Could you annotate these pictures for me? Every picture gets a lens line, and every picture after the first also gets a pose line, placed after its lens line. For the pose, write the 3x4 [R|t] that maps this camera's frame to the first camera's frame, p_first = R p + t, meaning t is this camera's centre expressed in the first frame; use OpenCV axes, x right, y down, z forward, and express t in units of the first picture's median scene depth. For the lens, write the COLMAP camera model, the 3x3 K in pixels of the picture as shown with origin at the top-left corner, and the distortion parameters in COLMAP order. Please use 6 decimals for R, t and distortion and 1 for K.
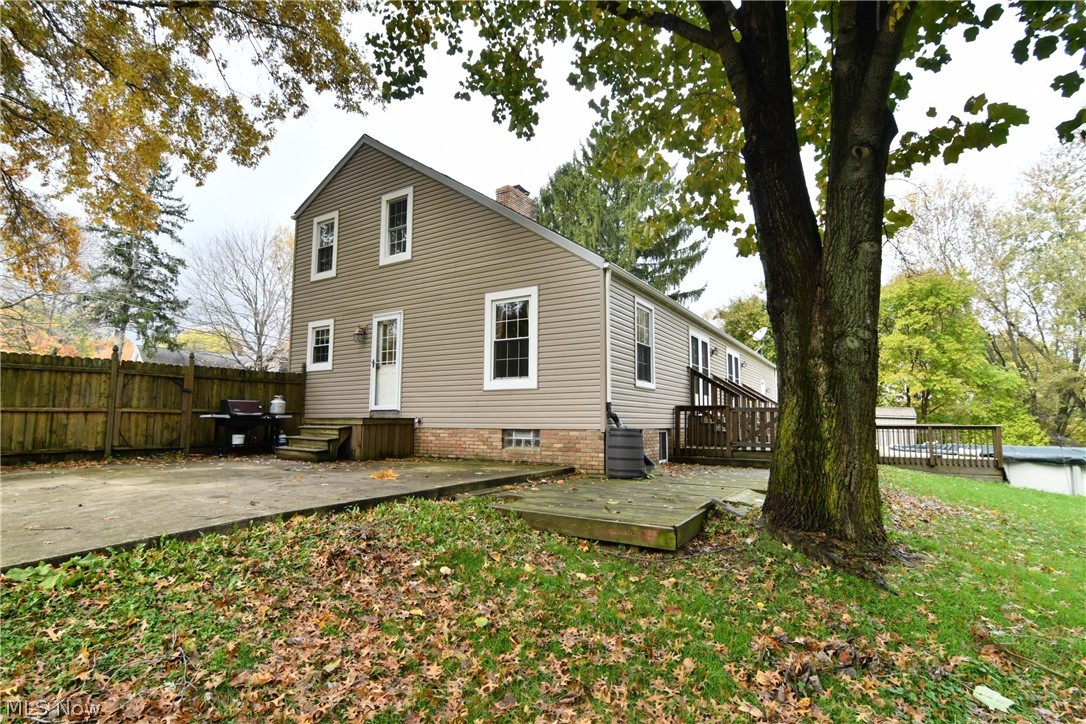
lens RADIAL K [[528.3, 0, 543.1], [0, 528.3, 363.8], [0, 0, 1]] dist [-0.024952, 0.006857]
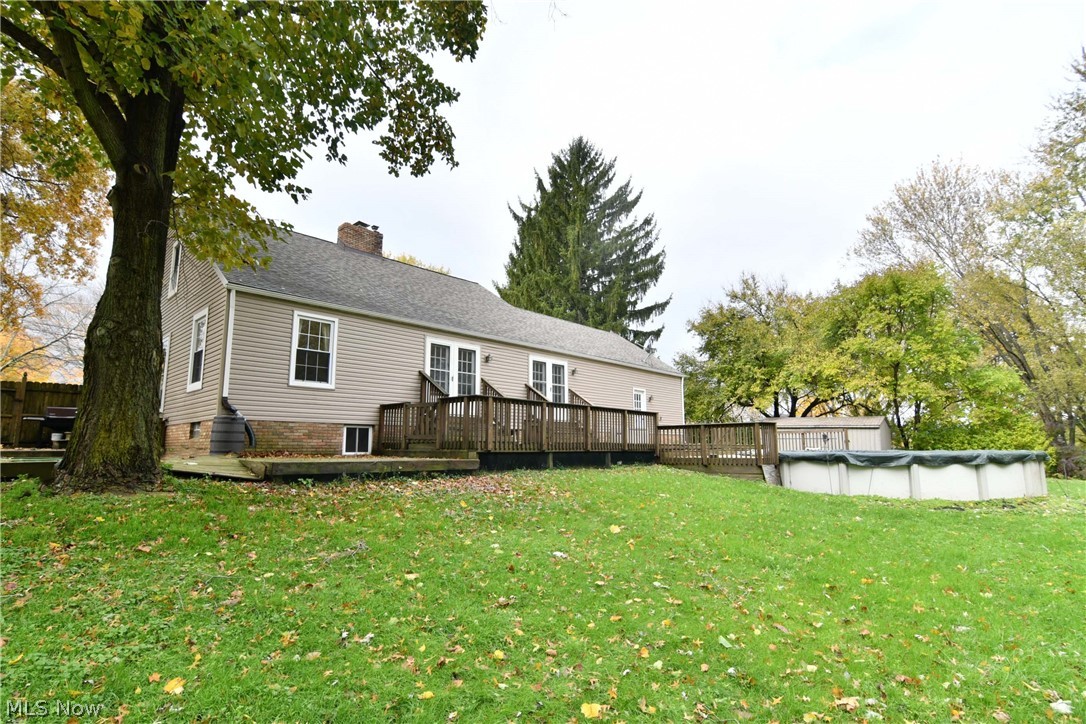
lens RADIAL K [[528.3, 0, 536.9], [0, 528.3, 365.4], [0, 0, 1]] dist [-0.024952, 0.006857]
pose [[0.982368, -0.030667, -0.184423, 0.626157], [0.024109, 0.998998, -0.037696, 0.036708], [0.185395, 0.032585, 0.982124, -0.038190]]
